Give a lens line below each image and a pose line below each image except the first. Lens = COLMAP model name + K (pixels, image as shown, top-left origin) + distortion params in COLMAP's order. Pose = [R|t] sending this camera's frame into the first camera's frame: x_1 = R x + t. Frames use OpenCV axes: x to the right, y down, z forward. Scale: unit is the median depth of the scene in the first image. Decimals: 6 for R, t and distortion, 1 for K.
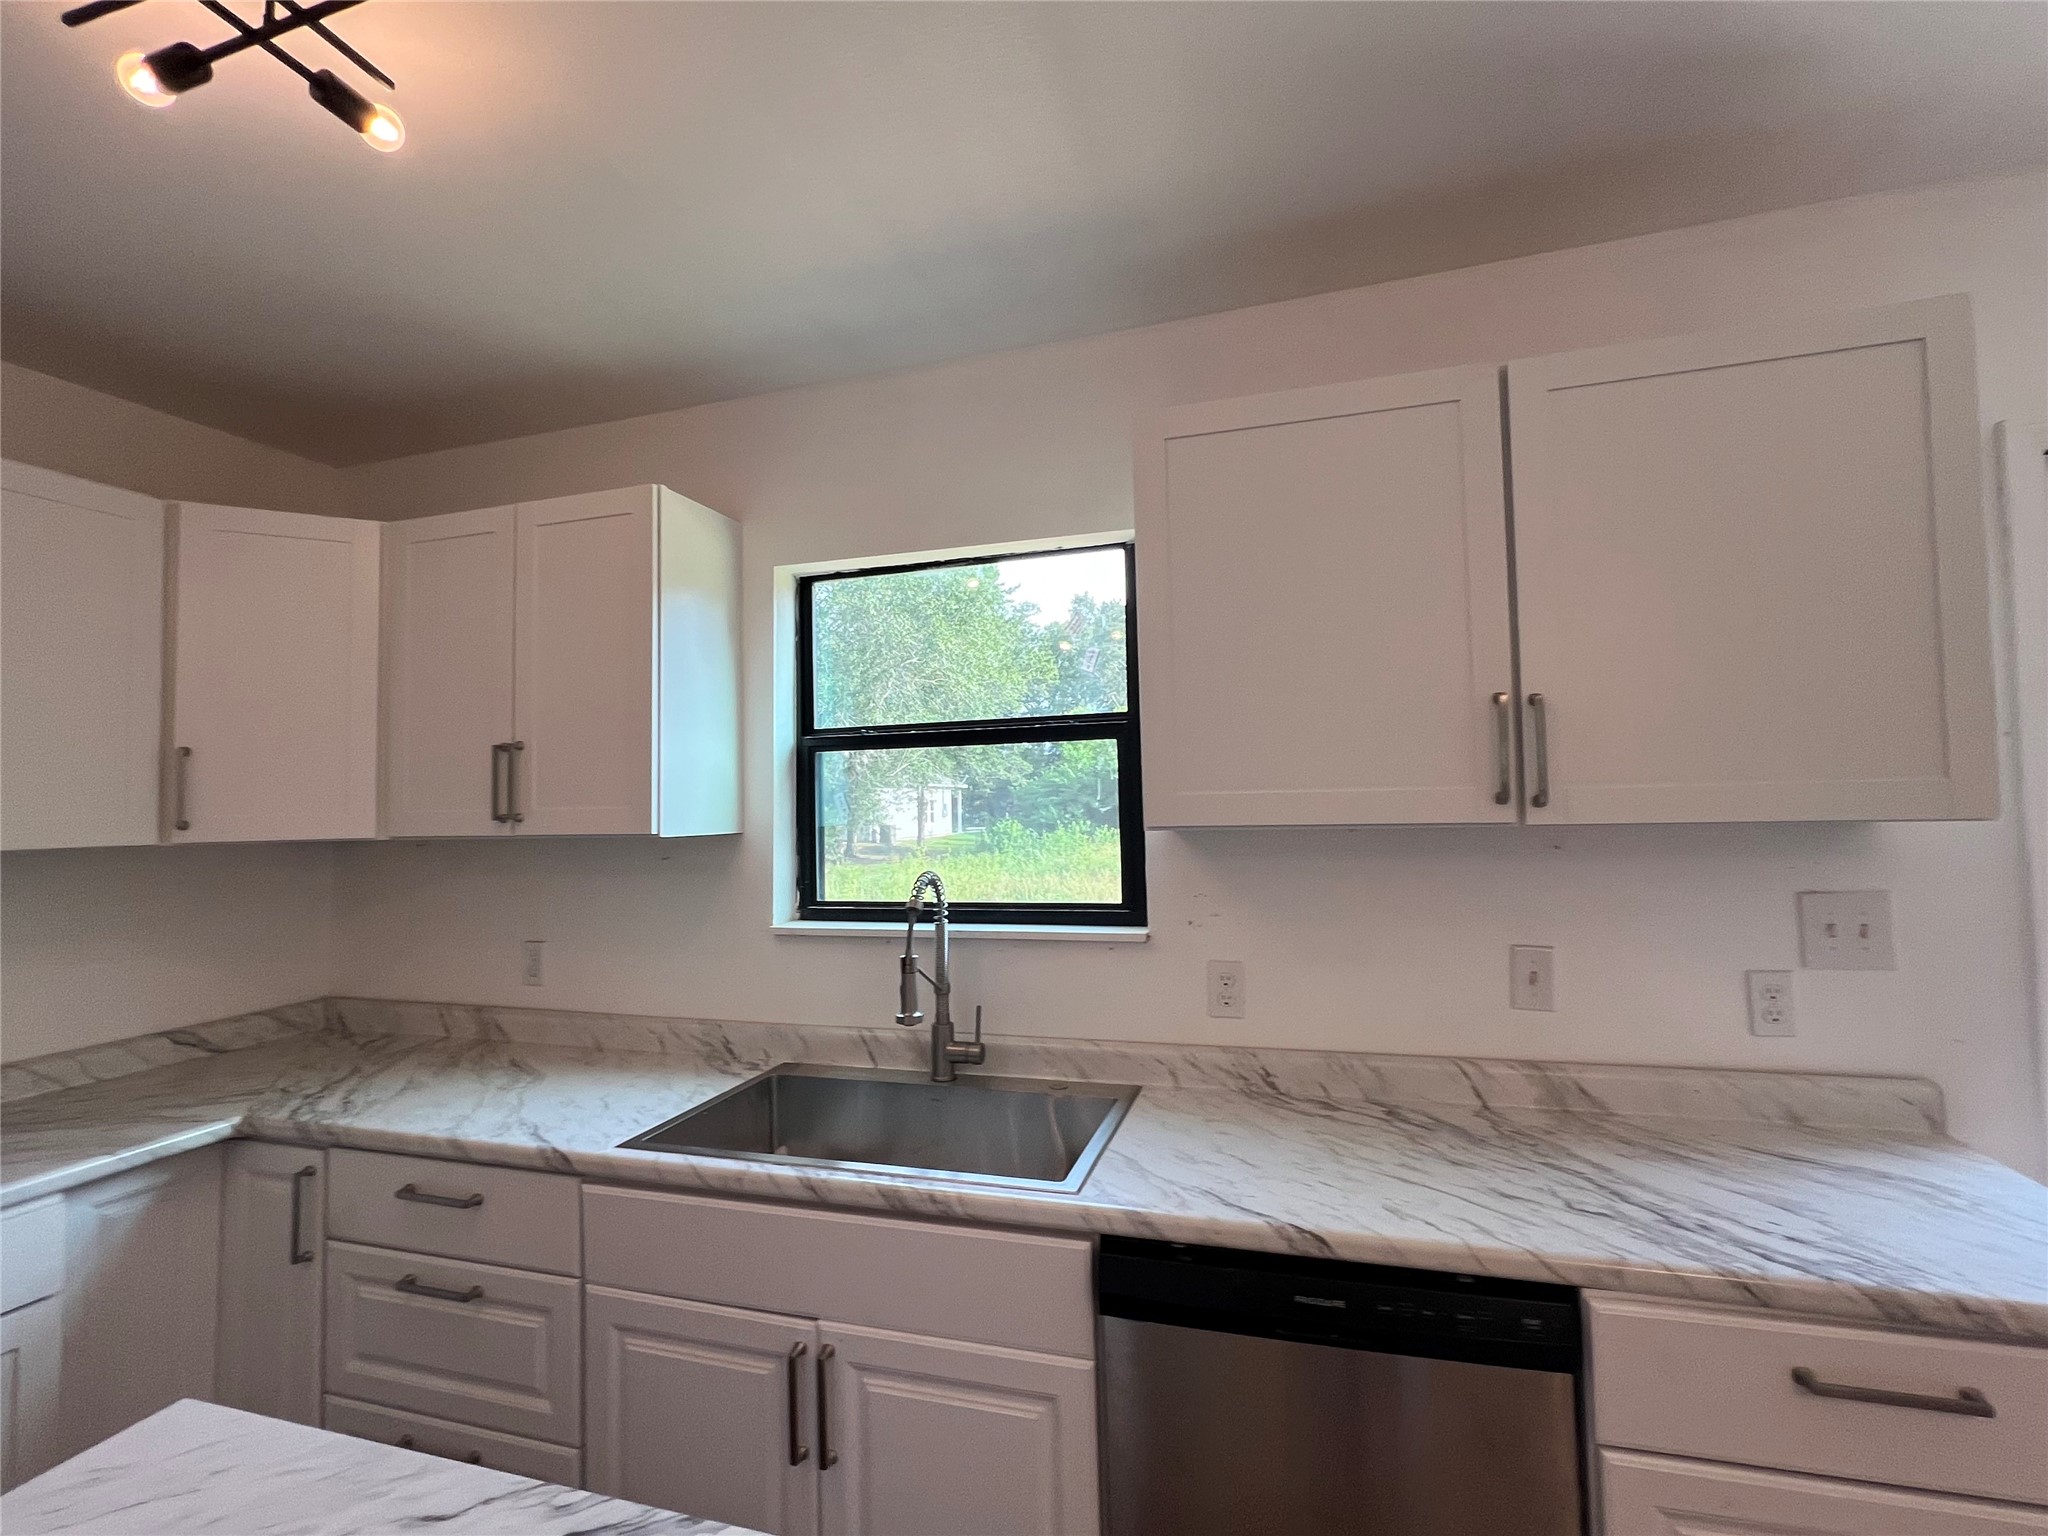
lens RADIAL K [[937.1, 0, 1016.3], [0, 937.1, 764.1], [0, 0, 1]] dist [-0.001849, -0.000078]
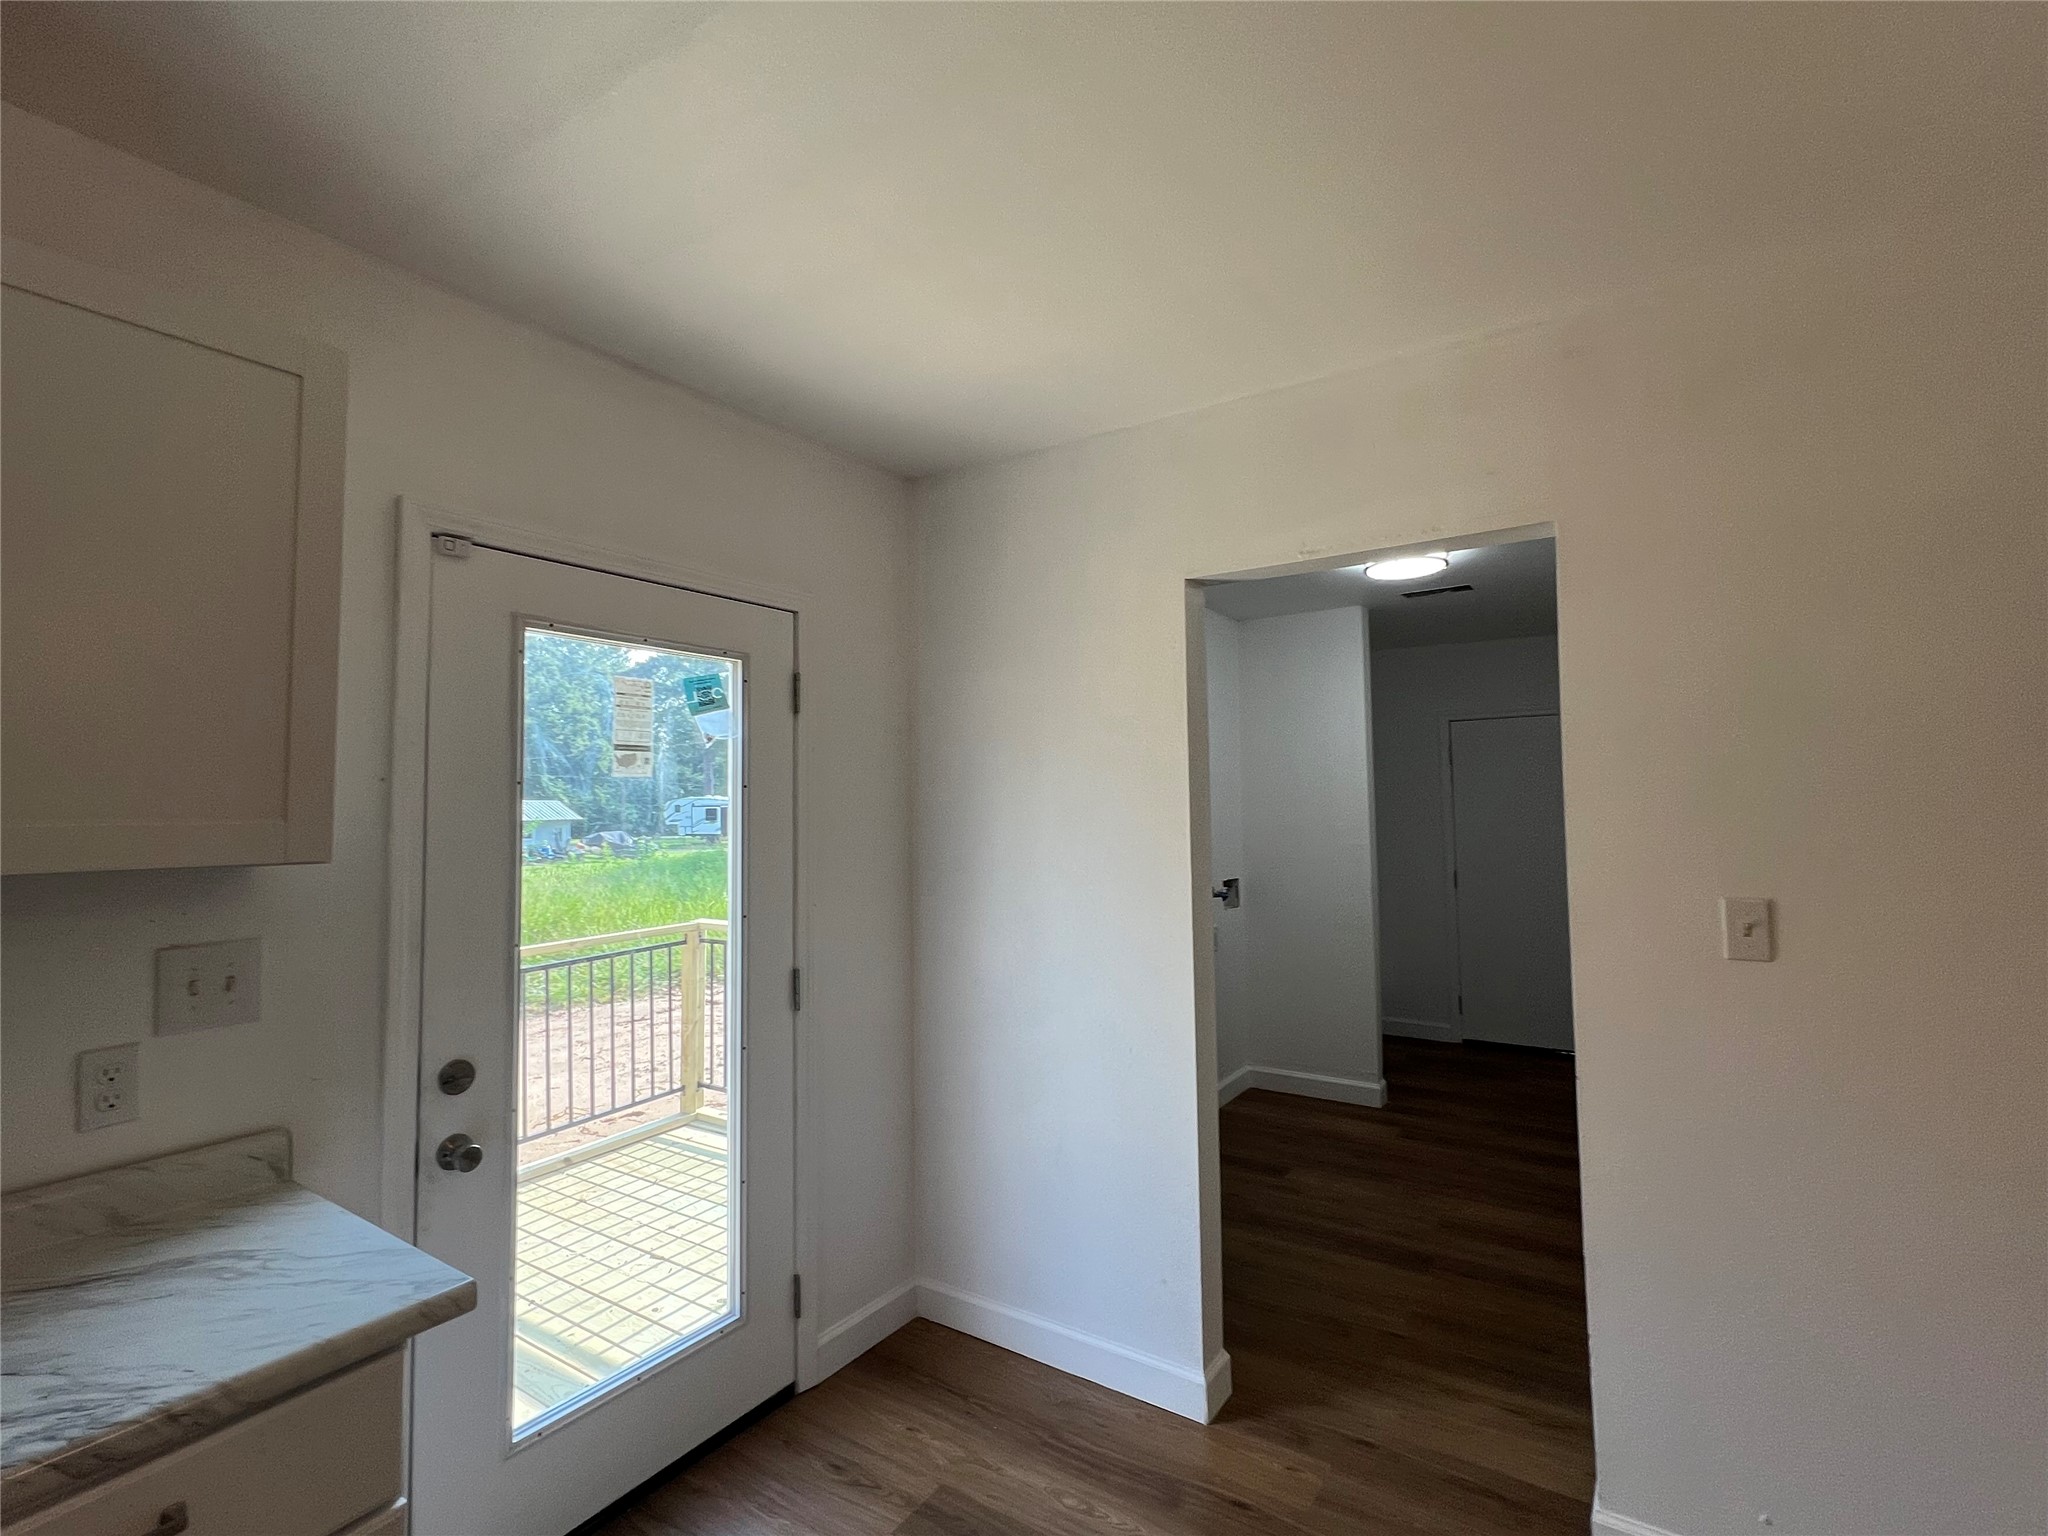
lens RADIAL K [[937.1, 0, 1016.8], [0, 937.1, 763.3], [0, 0, 1]] dist [-0.001849, -0.000078]
pose [[0.295007, 0.064585, 0.953310, 0.209853], [-0.033344, 0.997801, -0.057281, -0.011402], [-0.954913, -0.014888, 0.296511, -0.018239]]
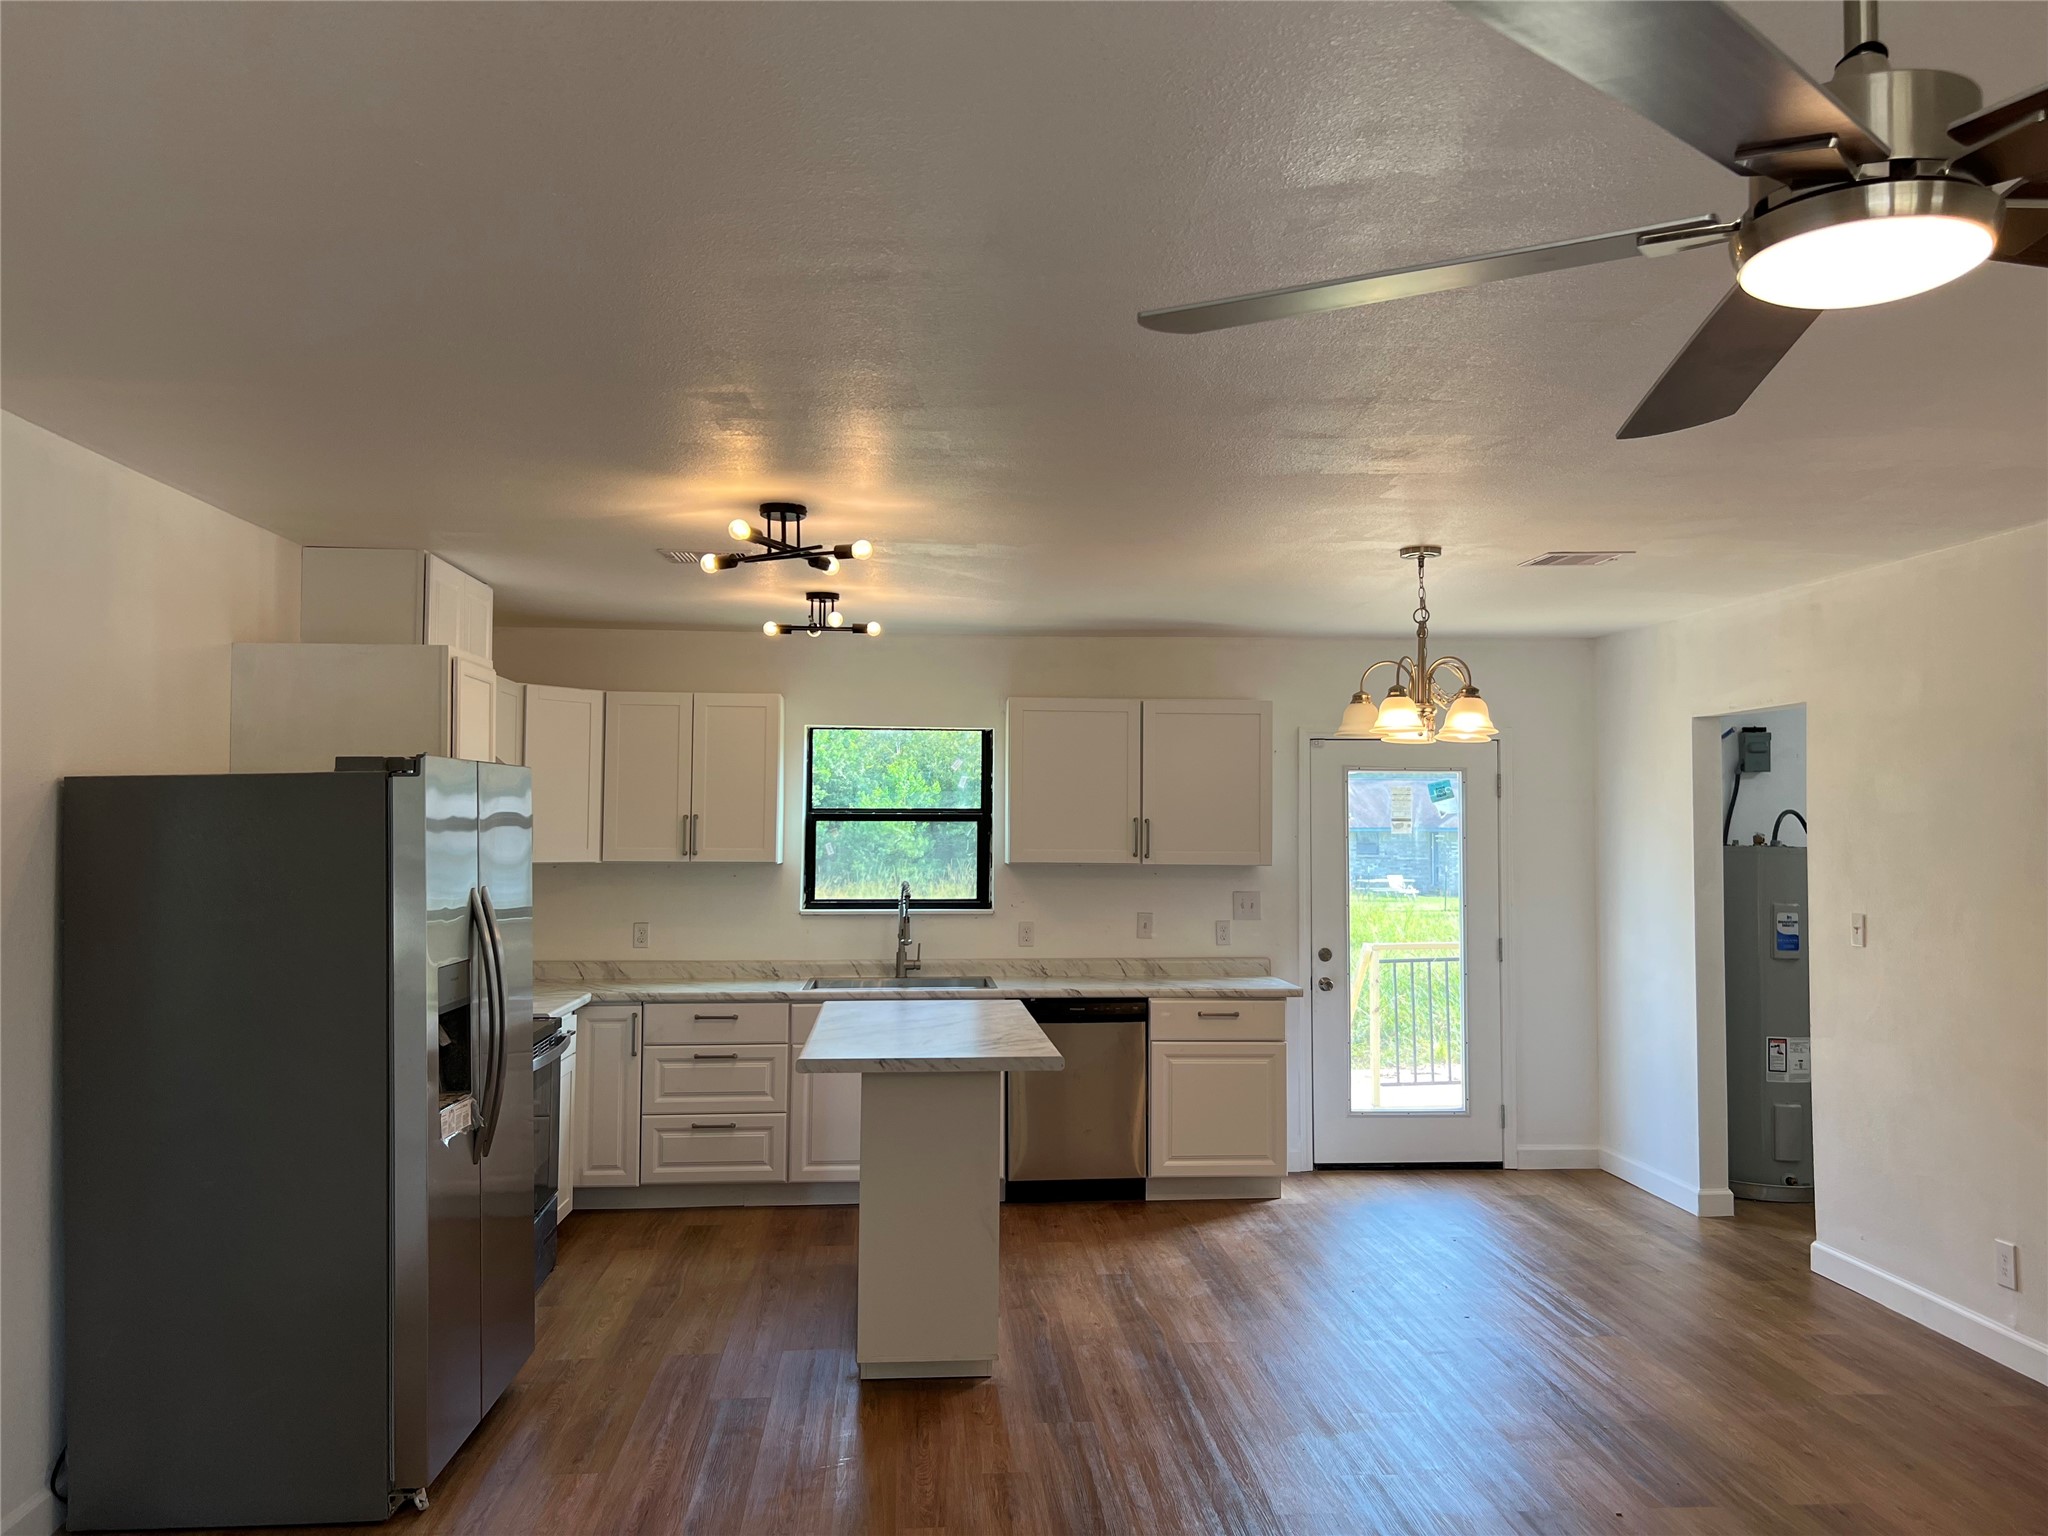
lens RADIAL K [[1538.9, 0, 1023.9], [0, 1538.9, 765.8], [0, 0, 1]] dist [0.041470, -0.016612]
pose [[0.926745, 0.042909, 0.373232, -1.251976], [-0.041525, 0.999068, -0.011750, -0.133640], [-0.373388, -0.004609, 0.927664, -2.590966]]
